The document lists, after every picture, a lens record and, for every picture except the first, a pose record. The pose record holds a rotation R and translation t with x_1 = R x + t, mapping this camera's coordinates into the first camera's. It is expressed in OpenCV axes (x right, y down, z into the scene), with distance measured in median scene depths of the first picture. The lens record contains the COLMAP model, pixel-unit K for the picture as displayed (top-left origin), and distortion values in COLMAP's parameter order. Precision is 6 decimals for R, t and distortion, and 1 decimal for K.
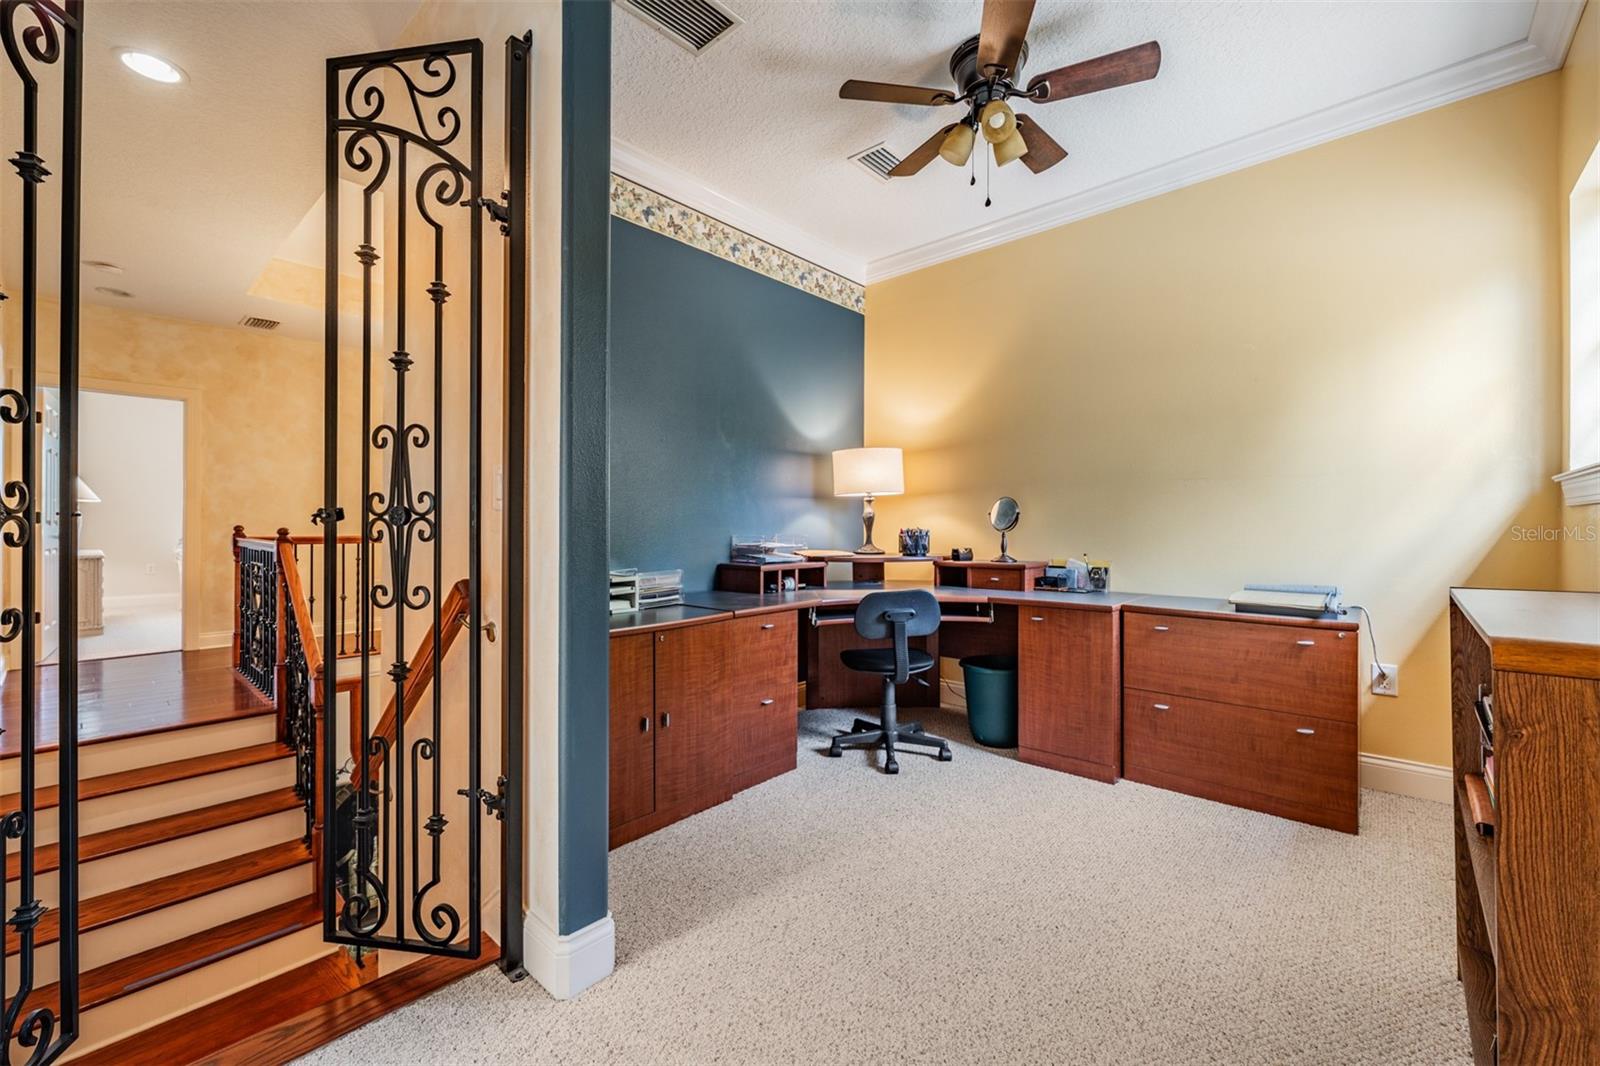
lens RADIAL K [[661.1, 0, 798.7], [0, 661.1, 521.1], [0, 0, 1]] dist [-0.000817, 0.000193]
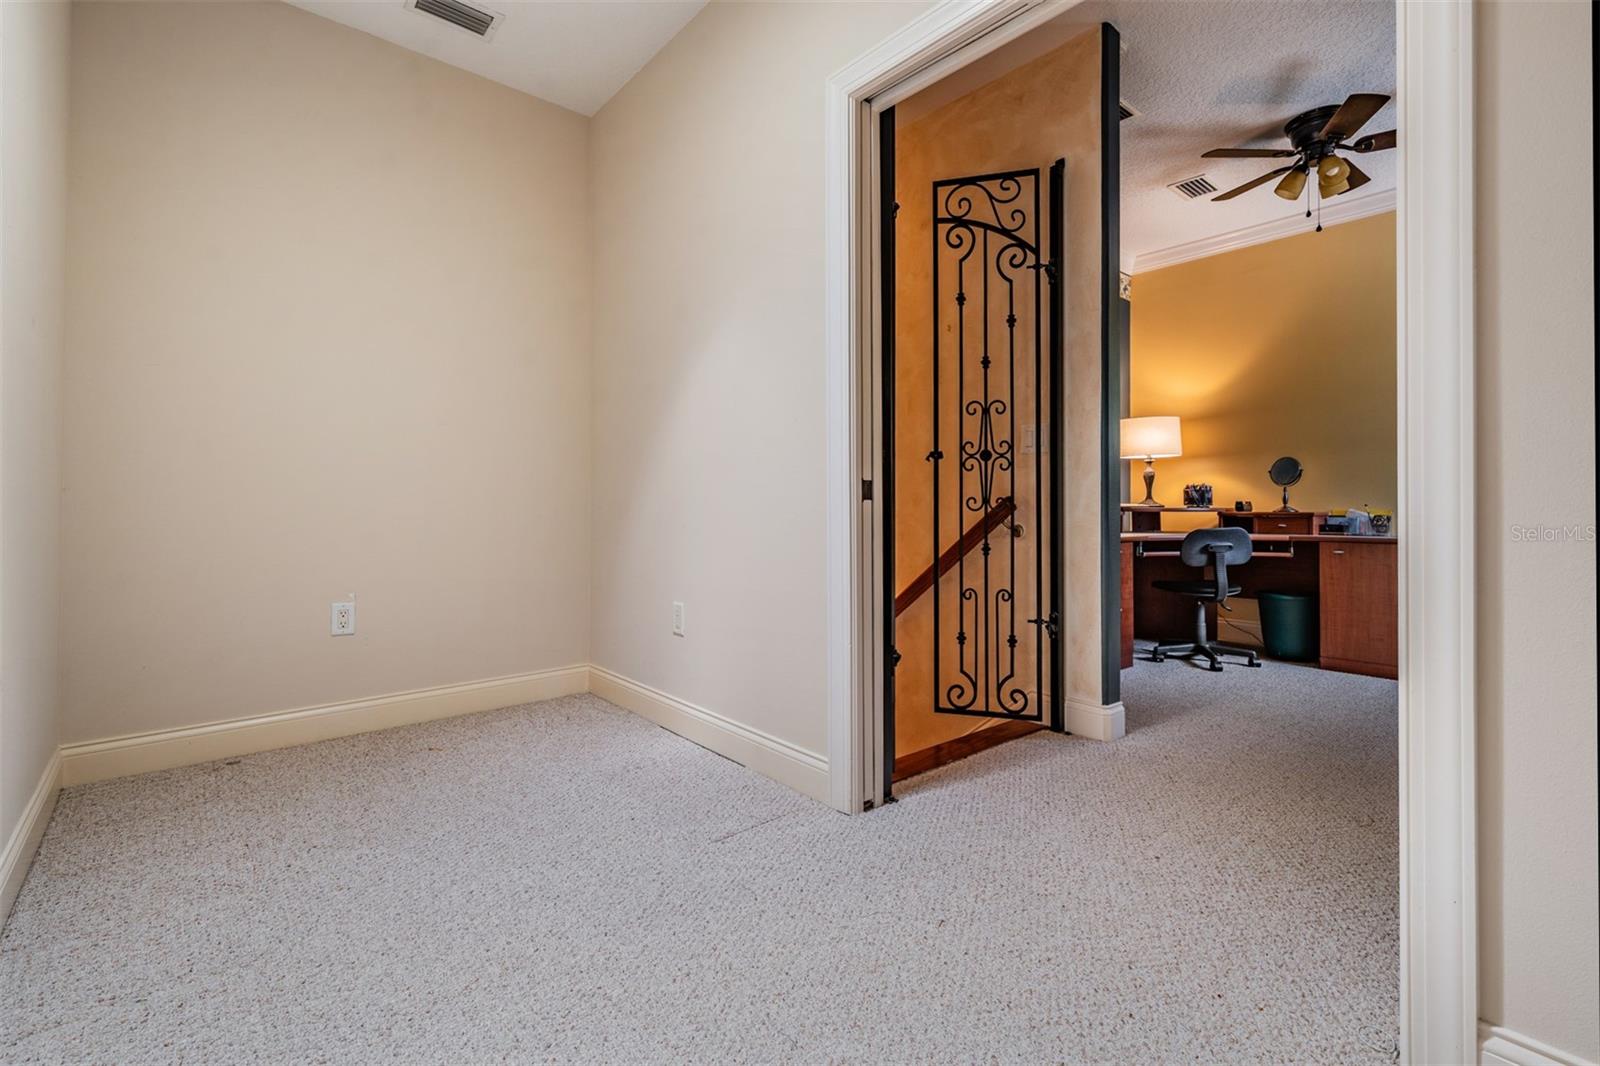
lens RADIAL K [[730.0, 0, 797.9], [0, 730.0, 494.8], [0, 0, 1]] dist [0.001065, -0.000137]
pose [[0.990967, 0.002648, -0.134083, -0.811195], [-0.004677, 0.999879, -0.014821, 0.118672], [0.134027, 0.015315, 0.990859, -0.863217]]
